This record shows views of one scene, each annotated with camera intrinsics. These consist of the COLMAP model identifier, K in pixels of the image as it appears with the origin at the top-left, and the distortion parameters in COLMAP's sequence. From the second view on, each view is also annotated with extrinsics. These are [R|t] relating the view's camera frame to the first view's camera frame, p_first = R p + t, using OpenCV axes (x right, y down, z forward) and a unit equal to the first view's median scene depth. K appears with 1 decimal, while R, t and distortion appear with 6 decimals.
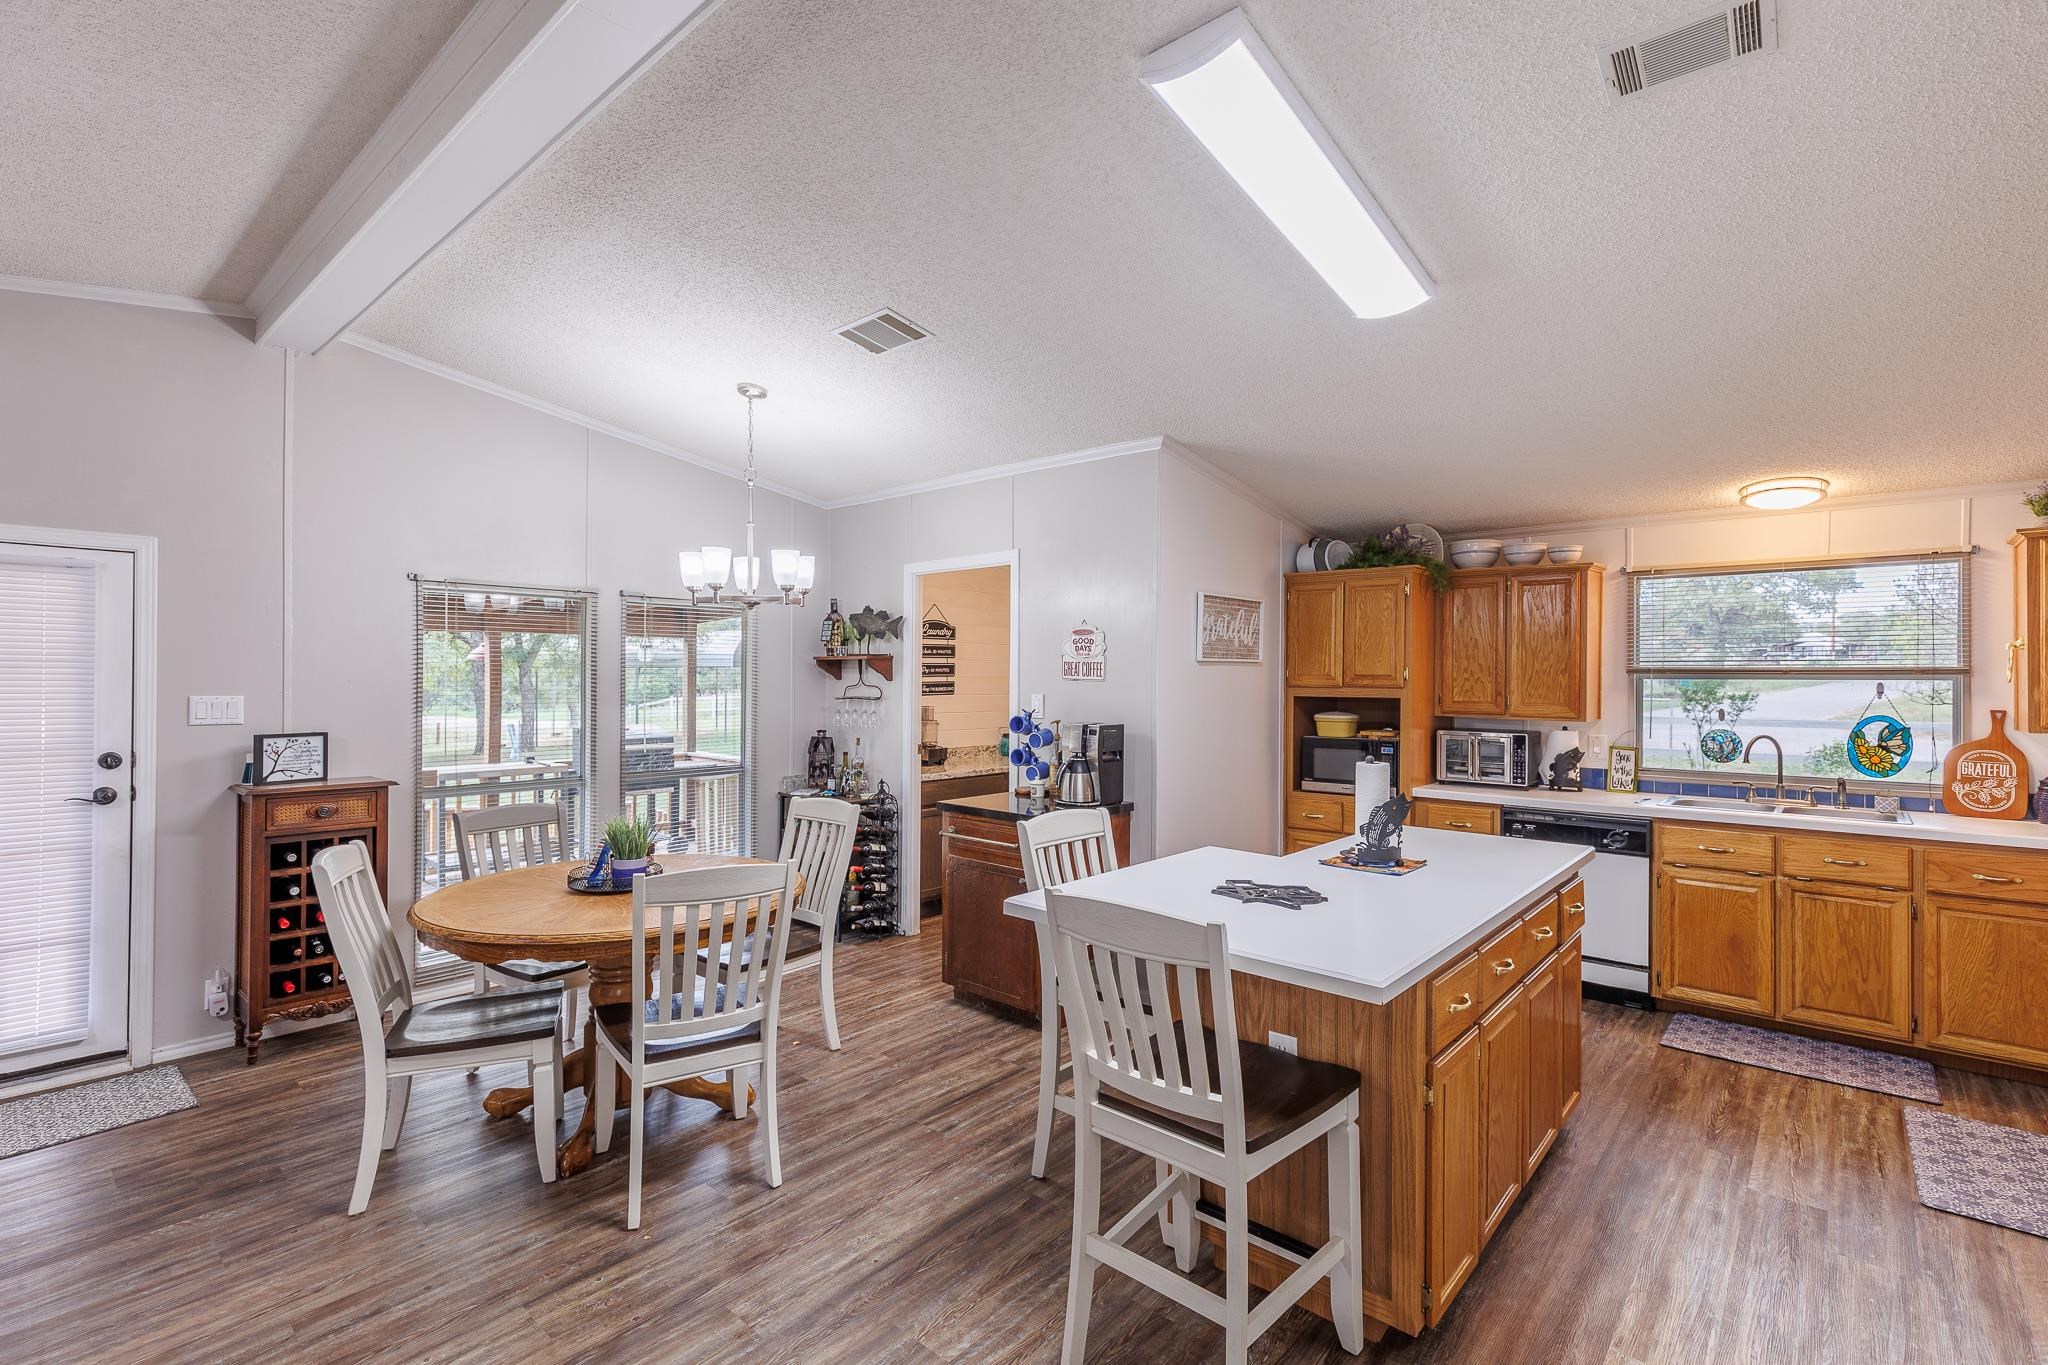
lens RADIAL K [[933.1, 0, 1019.3], [0, 933.1, 676.4], [0, 0, 1]] dist [0.009454, -0.000482]
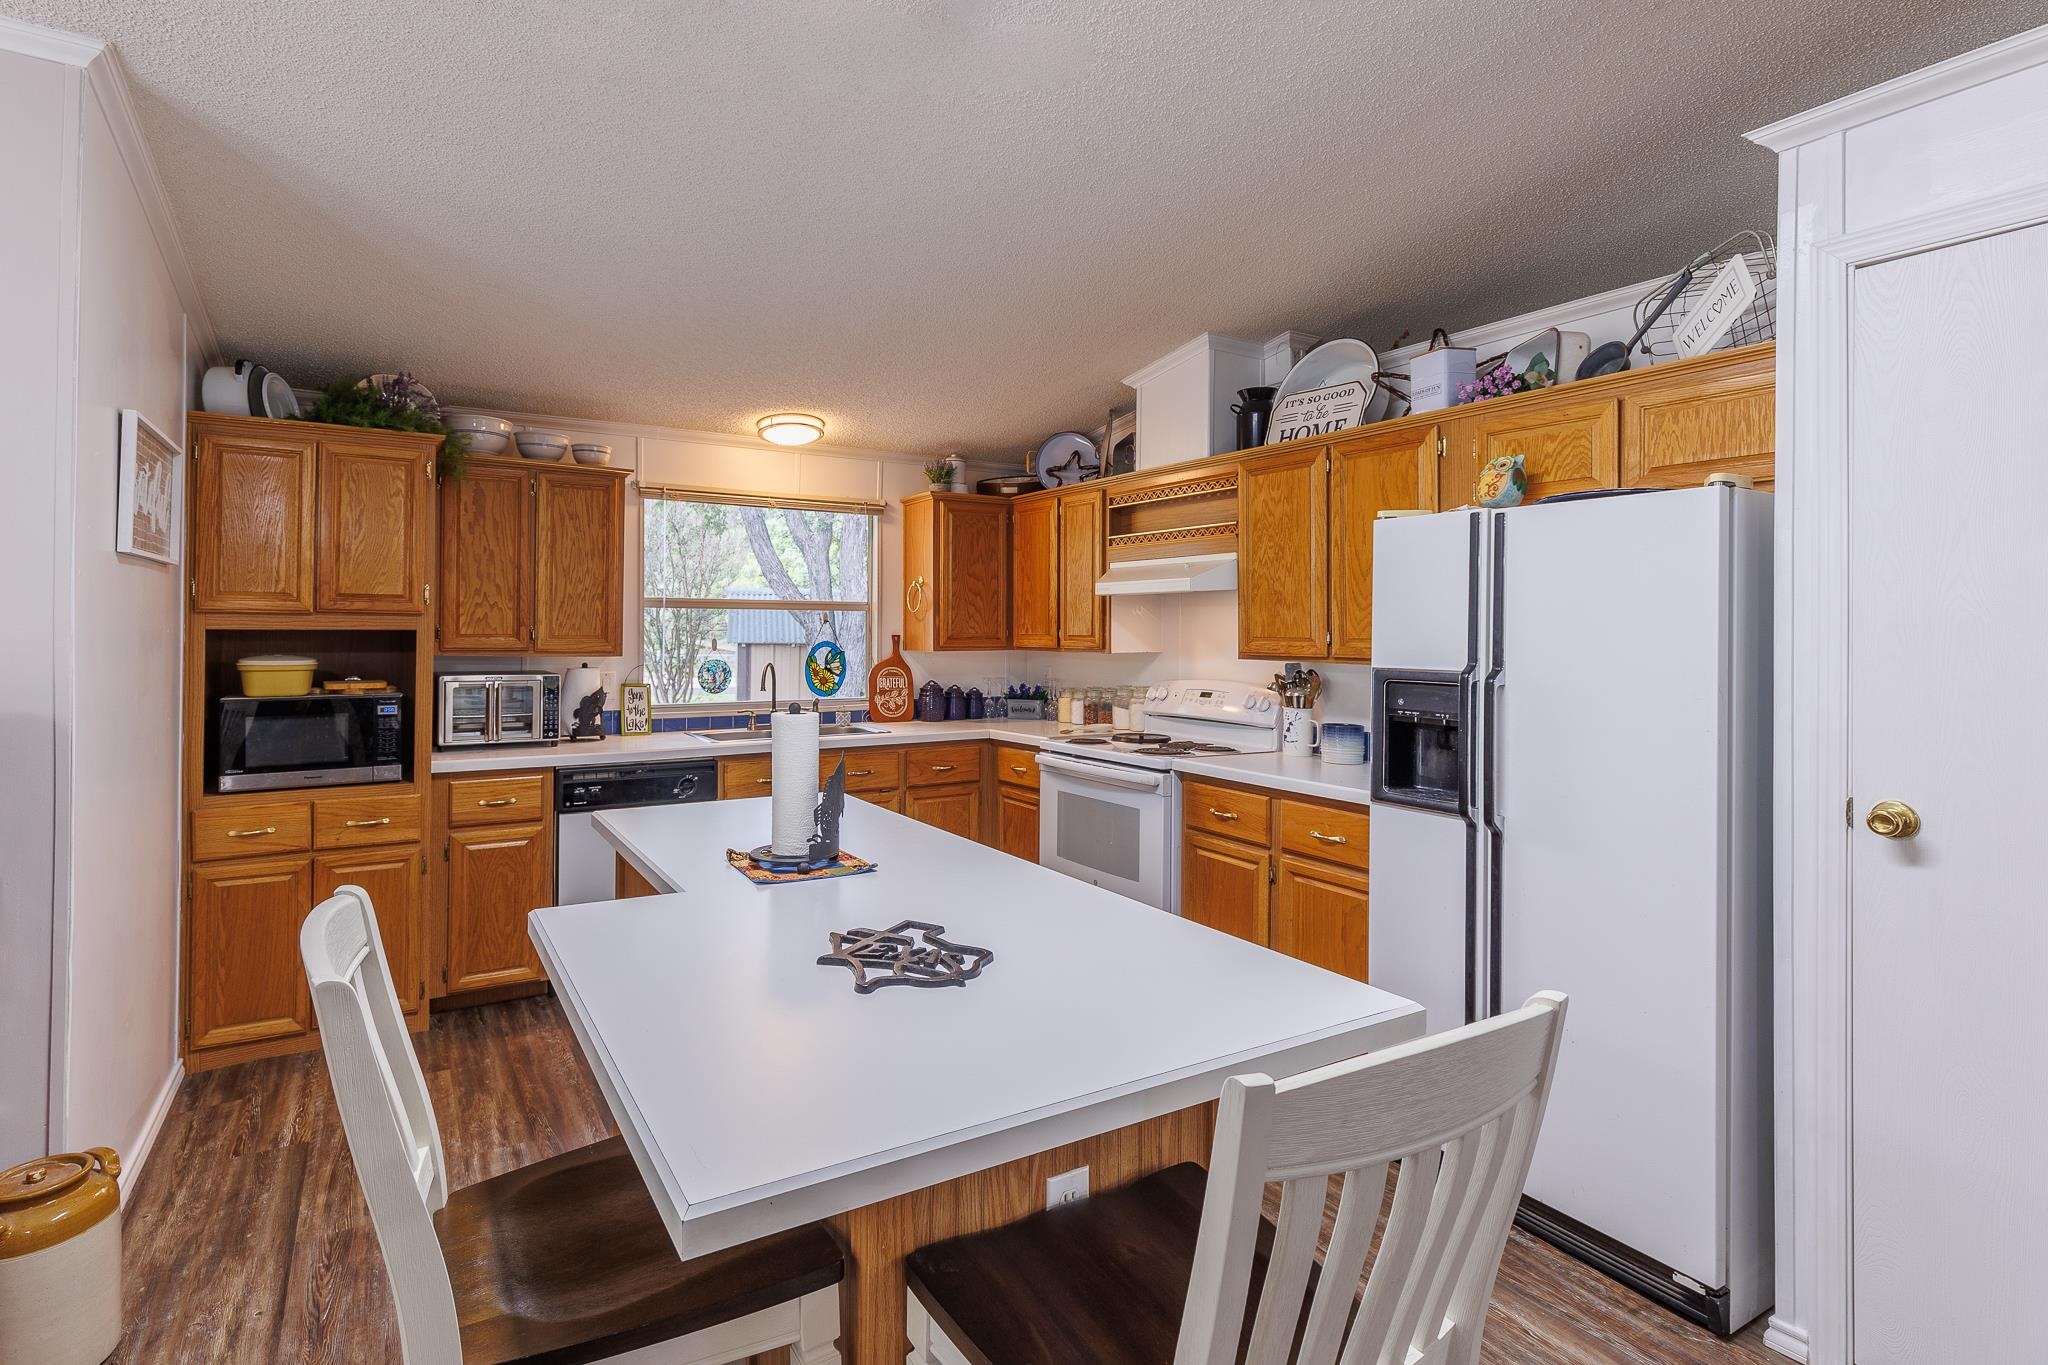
lens RADIAL K [[1004.8, 0, 980.9], [0, 1004.8, 624.1], [0, 0, 1]] dist [0.005041, -0.000011]
pose [[0.303307, 0.001934, 0.952891, -0.195668], [-0.005106, 0.999987, -0.000404, 0.021489], [-0.952879, -0.004743, 0.303313, 0.487836]]
